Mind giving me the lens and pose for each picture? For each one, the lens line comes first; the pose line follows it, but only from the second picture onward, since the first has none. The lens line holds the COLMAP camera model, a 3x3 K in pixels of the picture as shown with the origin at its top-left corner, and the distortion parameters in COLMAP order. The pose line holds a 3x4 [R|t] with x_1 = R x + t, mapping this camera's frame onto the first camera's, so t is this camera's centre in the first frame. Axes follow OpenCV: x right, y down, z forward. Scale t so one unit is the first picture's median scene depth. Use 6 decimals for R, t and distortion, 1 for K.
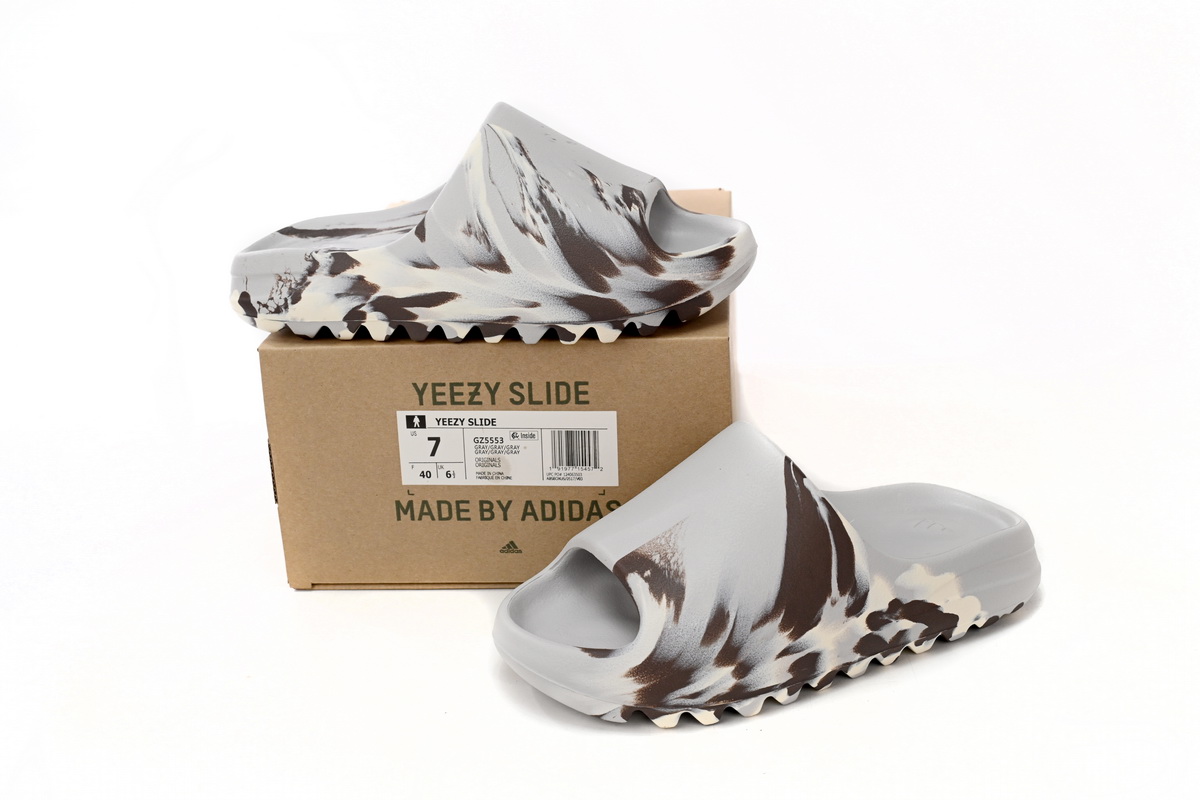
lens RADIAL K [[1589.7, 0, 600.0], [0, 1589.7, 400.0], [0, 0, 1]] dist [-0.000268, -0.000551]
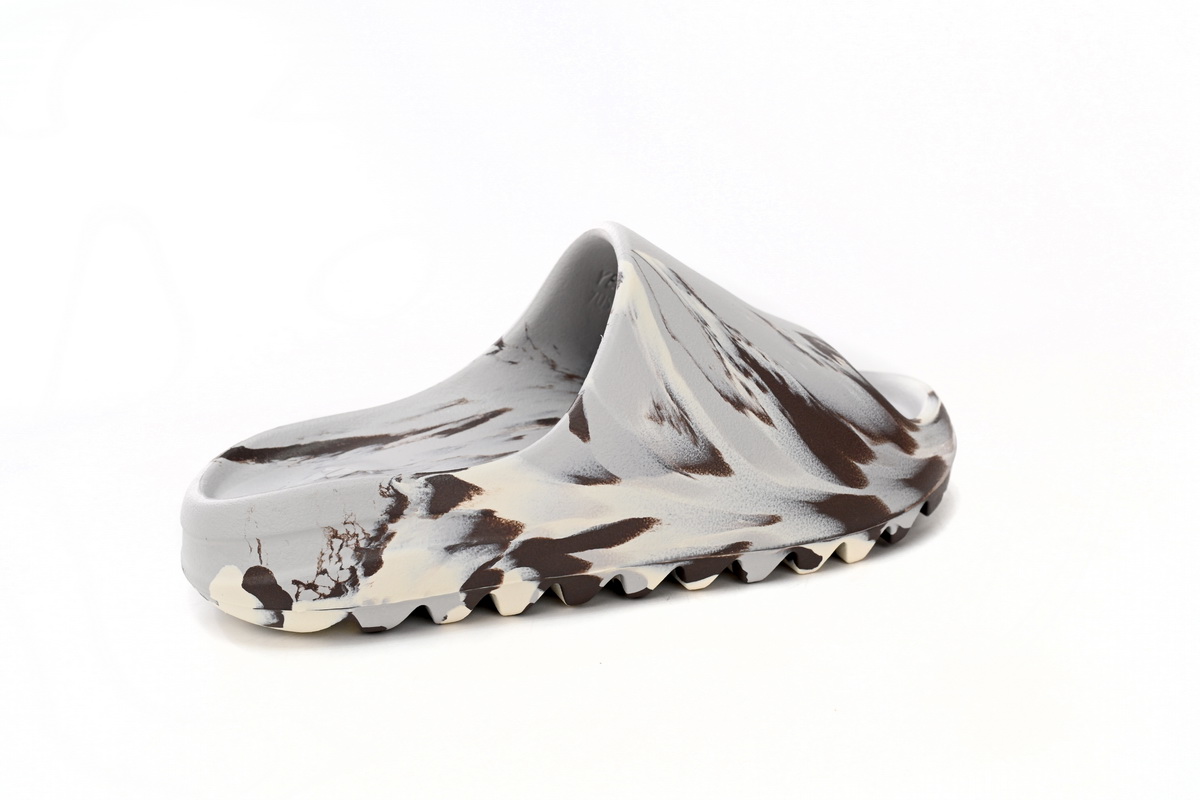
lens RADIAL K [[1397.1, 0, 600.0], [0, 1397.1, 400.0], [0, 0, 1]] dist [-0.001426, -0.000831]
pose [[0.869508, -0.089845, 0.485678, -0.364642], [0.146479, 0.985986, -0.079844, -0.071701], [-0.471698, 0.140566, 0.870484, 0.530686]]
